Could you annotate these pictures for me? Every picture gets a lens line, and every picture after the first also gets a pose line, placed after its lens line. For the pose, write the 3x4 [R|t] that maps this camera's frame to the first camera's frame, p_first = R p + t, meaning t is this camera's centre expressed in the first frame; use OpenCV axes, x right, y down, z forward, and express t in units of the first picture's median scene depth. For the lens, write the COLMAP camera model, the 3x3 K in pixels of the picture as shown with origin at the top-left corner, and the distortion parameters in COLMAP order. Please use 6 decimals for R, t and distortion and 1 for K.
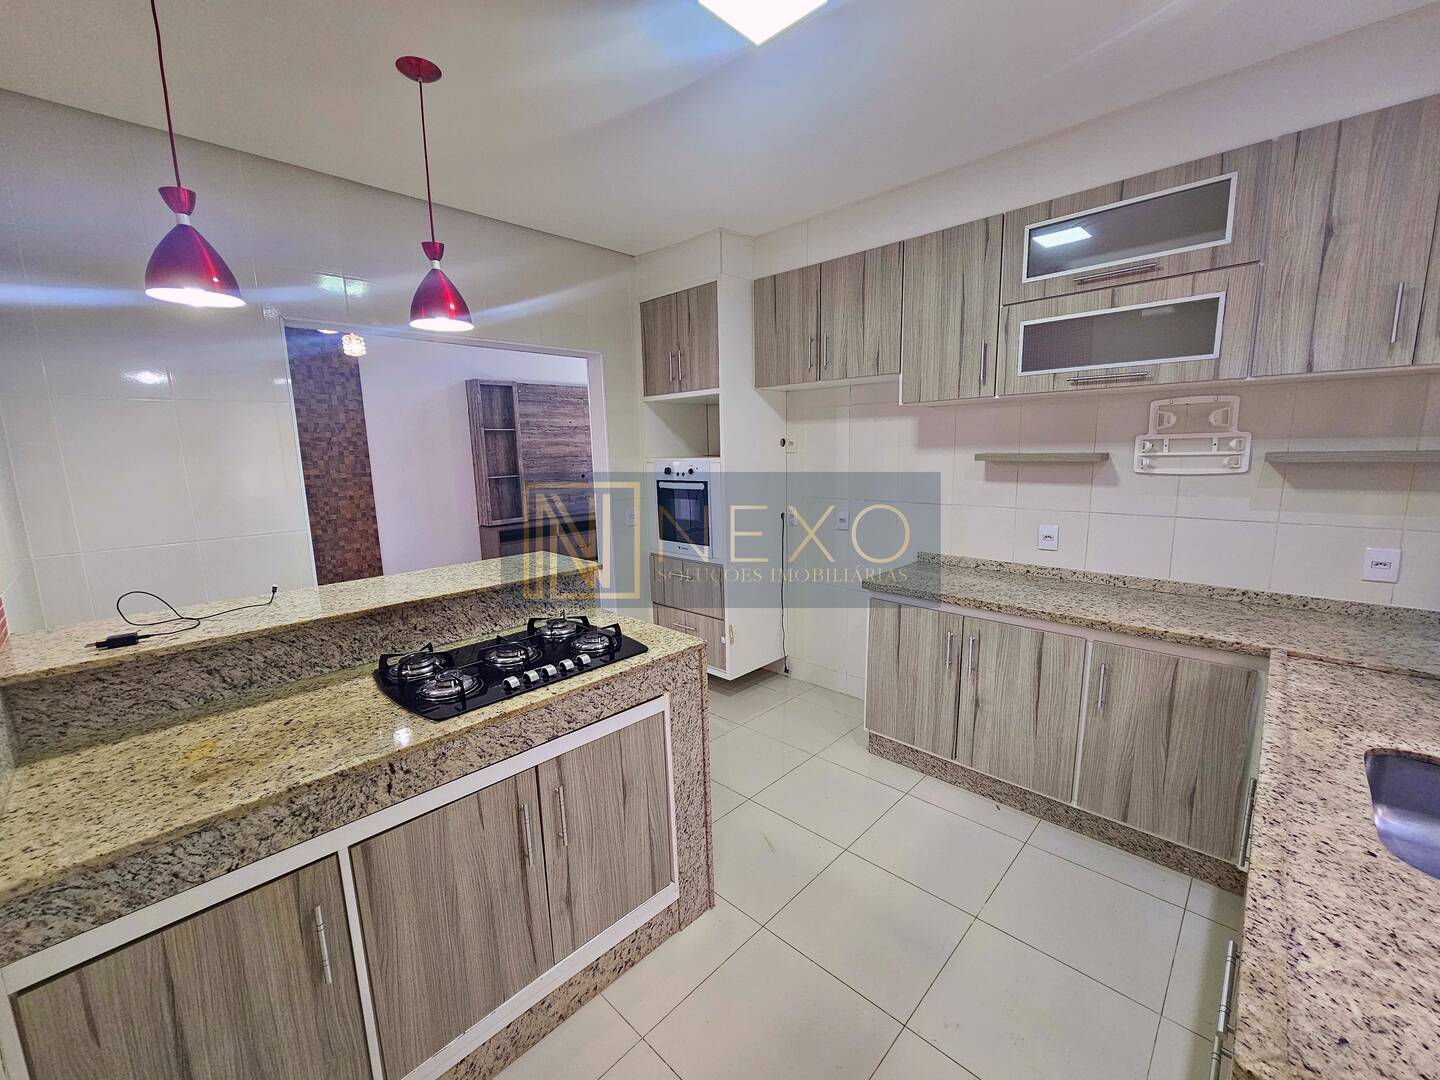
lens RADIAL K [[587.9, 0, 726.0], [0, 587.9, 543.2], [0, 0, 1]] dist [0.000254, 0.000414]
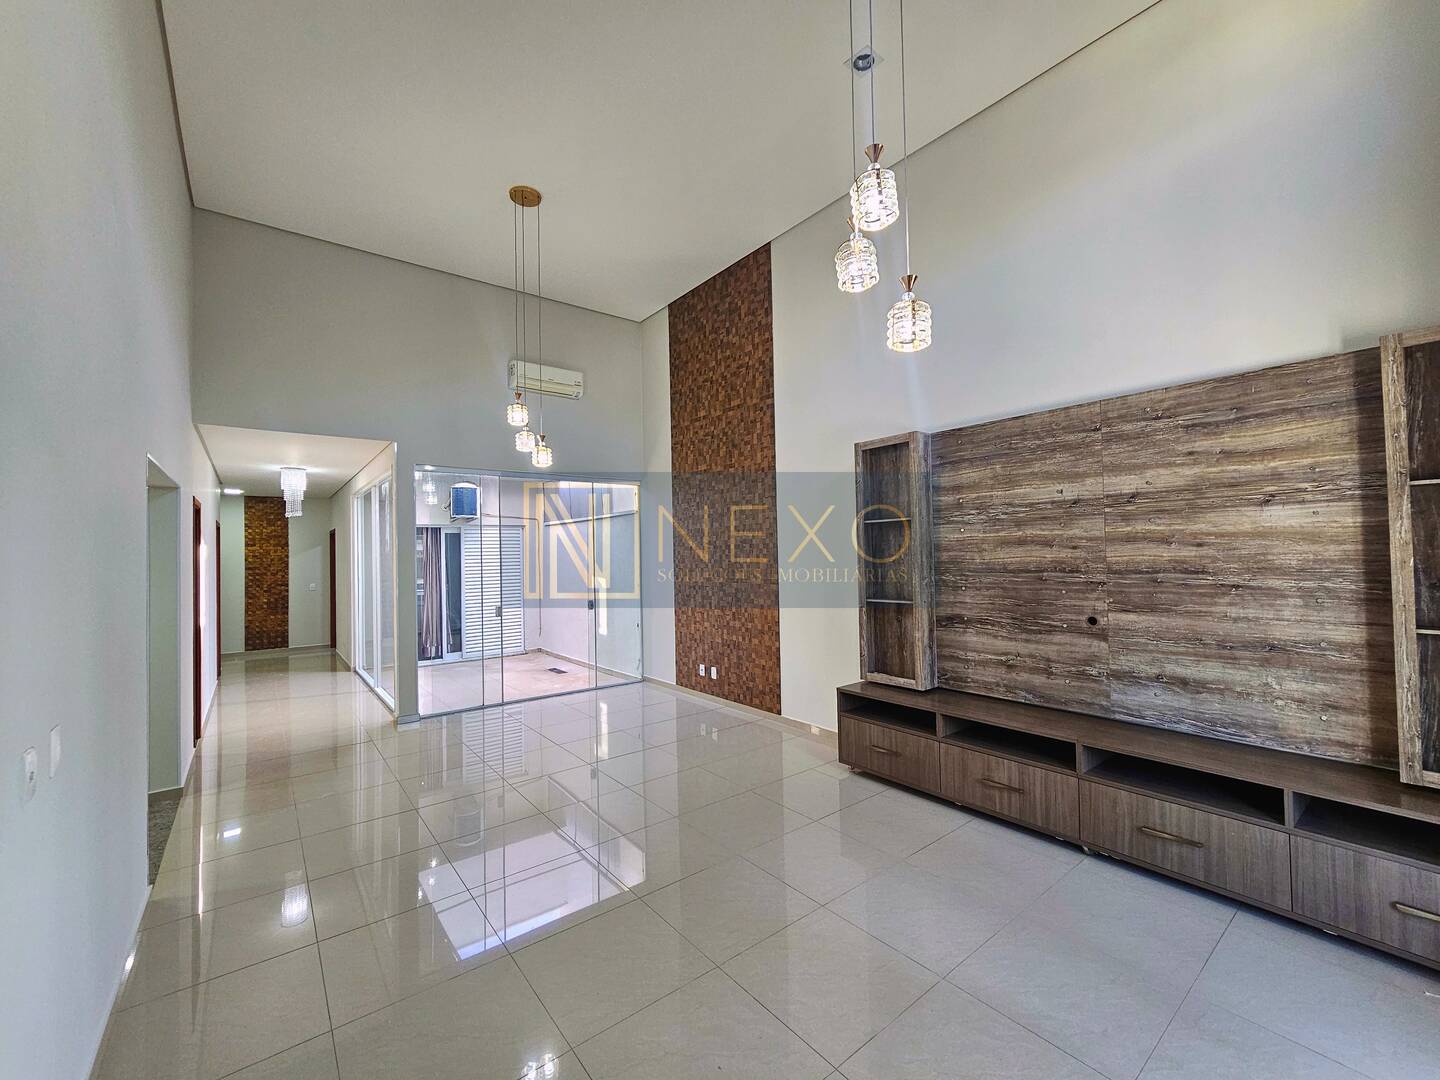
lens RADIAL K [[587.9, 0, 726.0], [0, 587.9, 543.2], [0, 0, 1]] dist [0.000254, 0.000414]
pose [[-0.134414, 0.005256, -0.990911, 0.216678], [-0.139081, 0.989987, 0.024117, -0.167569], [0.981116, 0.141058, -0.132337, 0.951281]]
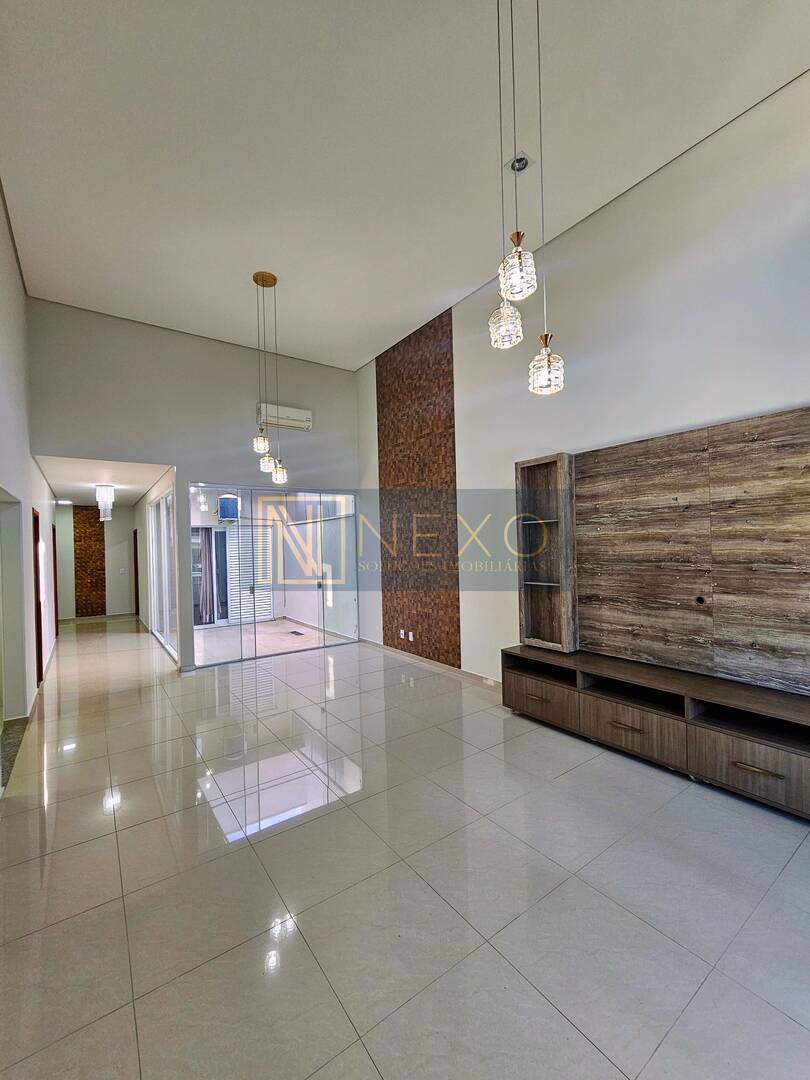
lens RADIAL K [[443.0, 0, 402.9], [0, 443.0, 545.6], [0, 0, 1]] dist [-0.000574, 0.000080]
pose [[-0.188181, 0.027586, -0.981747, 0.211493], [-0.131557, 0.989889, 0.053032, -0.174887], [0.973284, 0.139135, -0.182649, 0.964536]]
